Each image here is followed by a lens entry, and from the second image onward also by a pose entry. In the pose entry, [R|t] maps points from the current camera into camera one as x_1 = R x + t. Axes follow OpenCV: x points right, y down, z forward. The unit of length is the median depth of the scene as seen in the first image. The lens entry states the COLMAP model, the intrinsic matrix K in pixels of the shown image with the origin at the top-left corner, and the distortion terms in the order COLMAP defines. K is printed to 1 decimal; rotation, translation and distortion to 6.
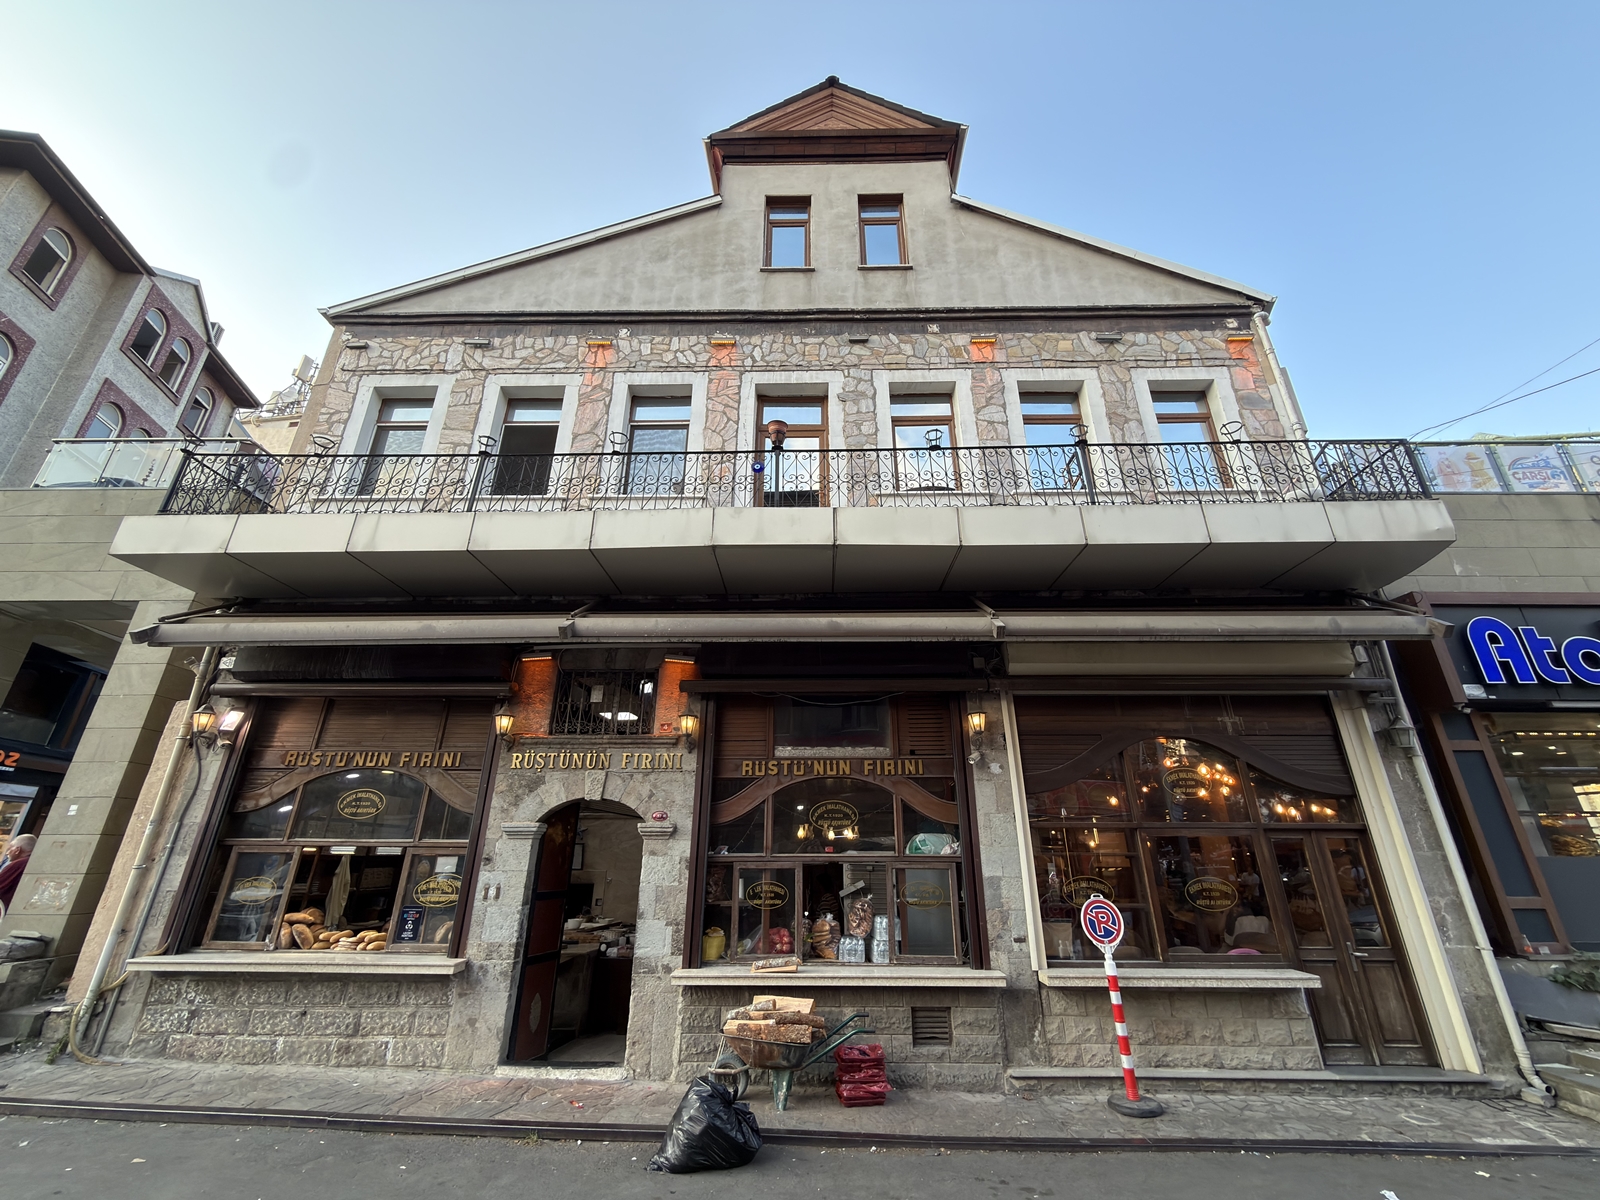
lens RADIAL K [[641.6, 0, 800.9], [0, 641.6, 600.6], [0, 0, 1]] dist [0.002478, 0.000040]
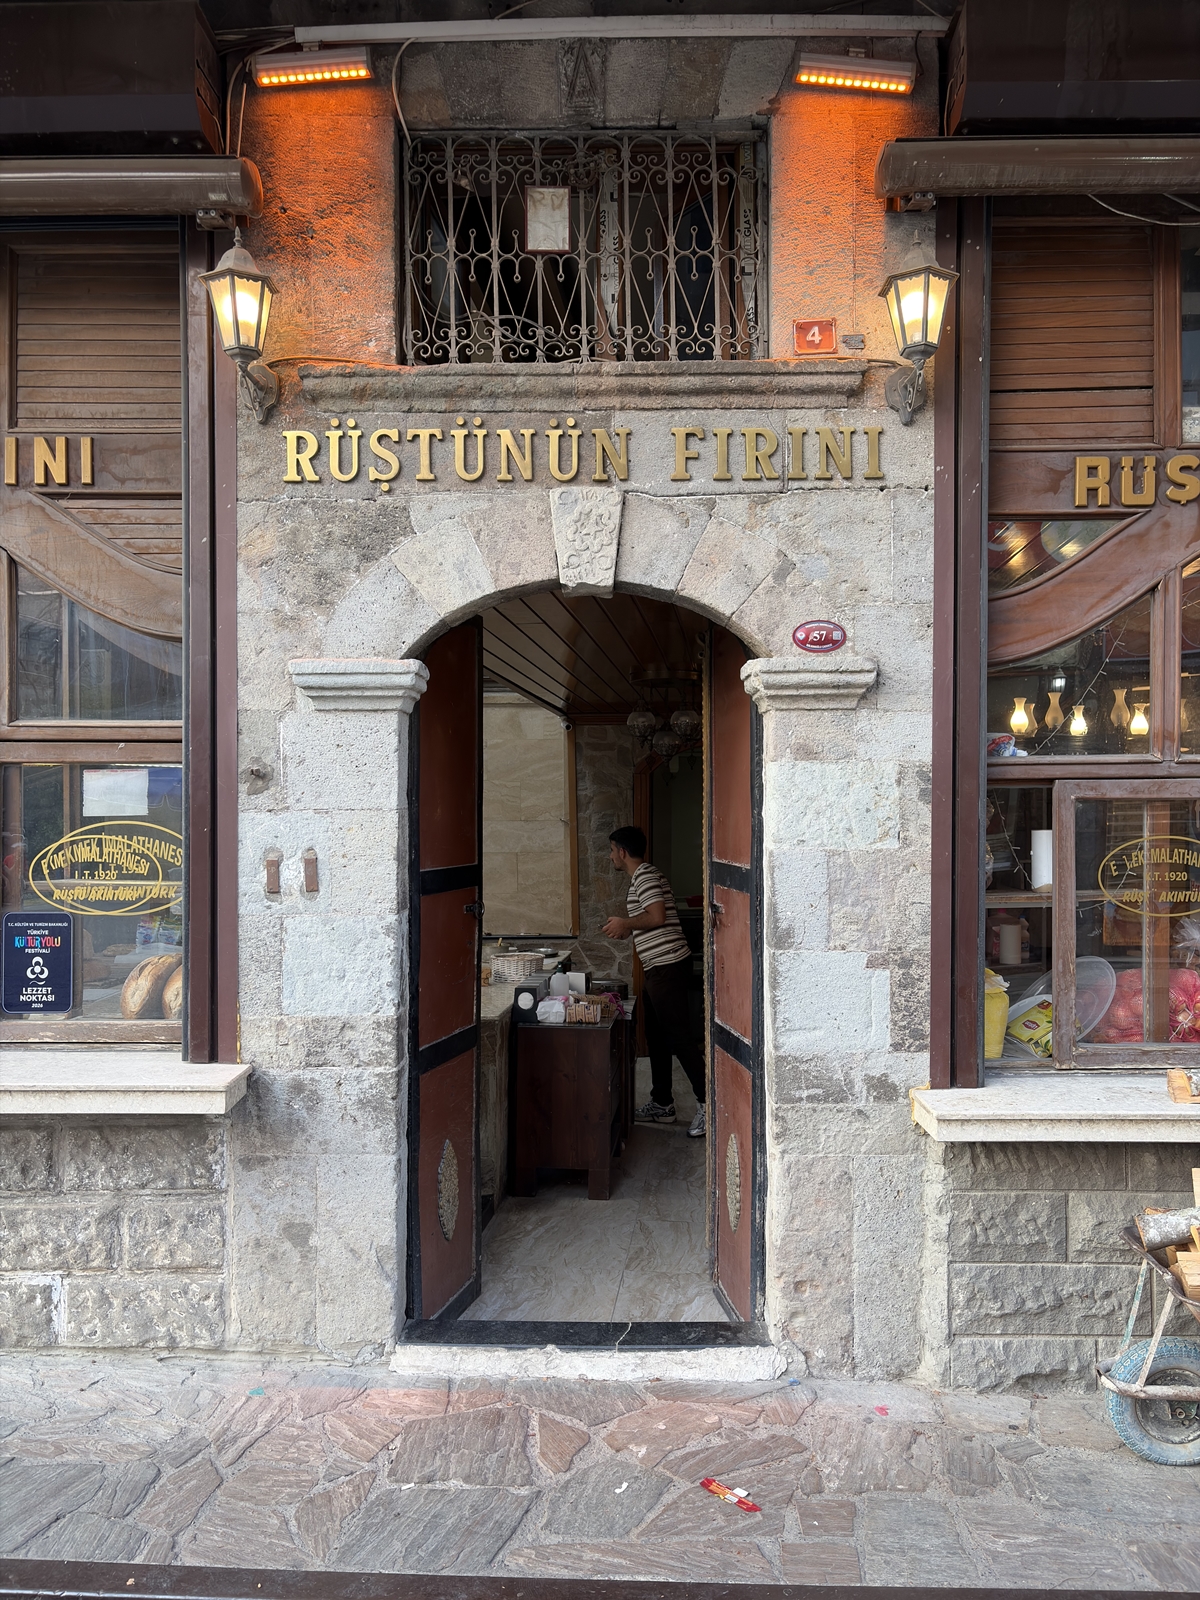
lens RADIAL K [[1215.7, 0, 599.3], [0, 1215.7, 803.9], [0, 0, 1]] dist [0.027130, 0.004202]
pose [[0.999950, -0.006096, 0.007873, -0.331386], [0.002748, 0.928958, 0.370175, 0.202971], [-0.009570, -0.370135, 0.928929, 0.458648]]
